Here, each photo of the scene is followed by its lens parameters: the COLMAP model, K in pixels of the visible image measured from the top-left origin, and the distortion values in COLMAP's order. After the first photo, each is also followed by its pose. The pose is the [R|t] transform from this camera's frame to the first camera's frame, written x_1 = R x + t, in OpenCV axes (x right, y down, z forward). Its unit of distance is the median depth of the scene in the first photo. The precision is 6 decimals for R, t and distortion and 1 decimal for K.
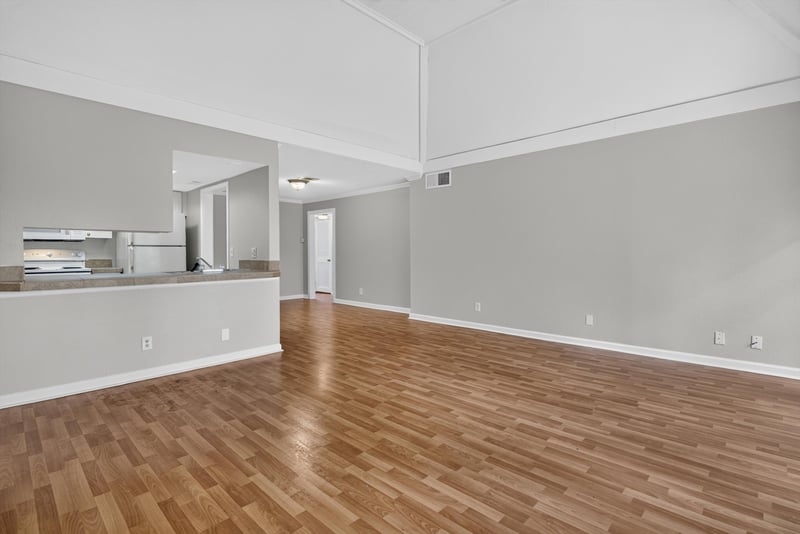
lens RADIAL K [[384.6, 0, 397.7], [0, 384.6, 263.4], [0, 0, 1]] dist [0.001316, 0.000185]
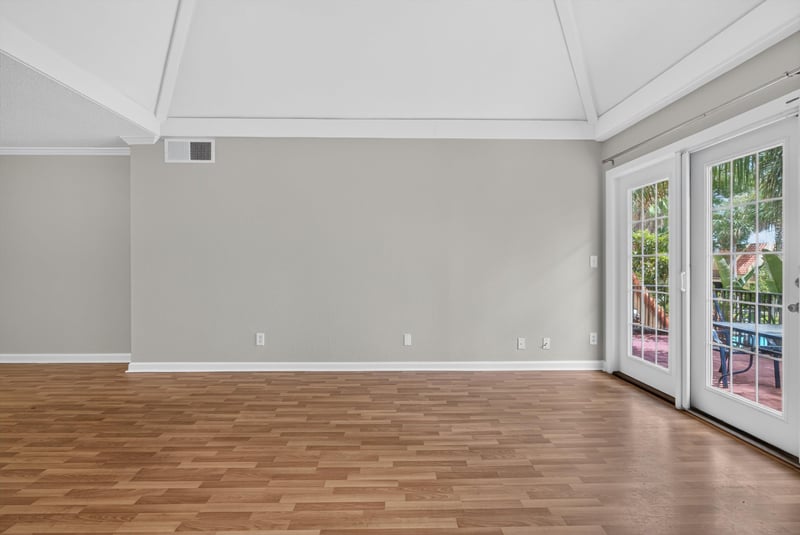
lens RADIAL K [[384.6, 0, 398.9], [0, 384.6, 264.7], [0, 0, 1]] dist [0.001316, 0.000185]
pose [[0.704941, 0.005865, 0.709242, -0.187565], [0.013268, 0.999682, -0.021455, -0.009252], [-0.709142, 0.024535, 0.704639, 0.512284]]
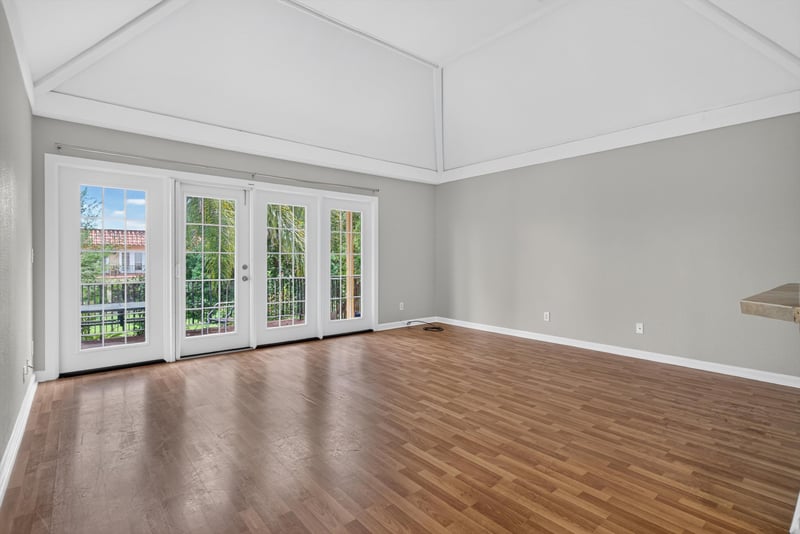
lens RADIAL K [[384.6, 0, 398.5], [0, 384.6, 261.2], [0, 0, 1]] dist [0.001316, 0.000185]
pose [[-0.994816, 0.002785, 0.101650, 0.035101], [0.006064, 0.999470, 0.031968, -0.046840], [-0.101507, 0.032419, -0.994306, 1.792415]]
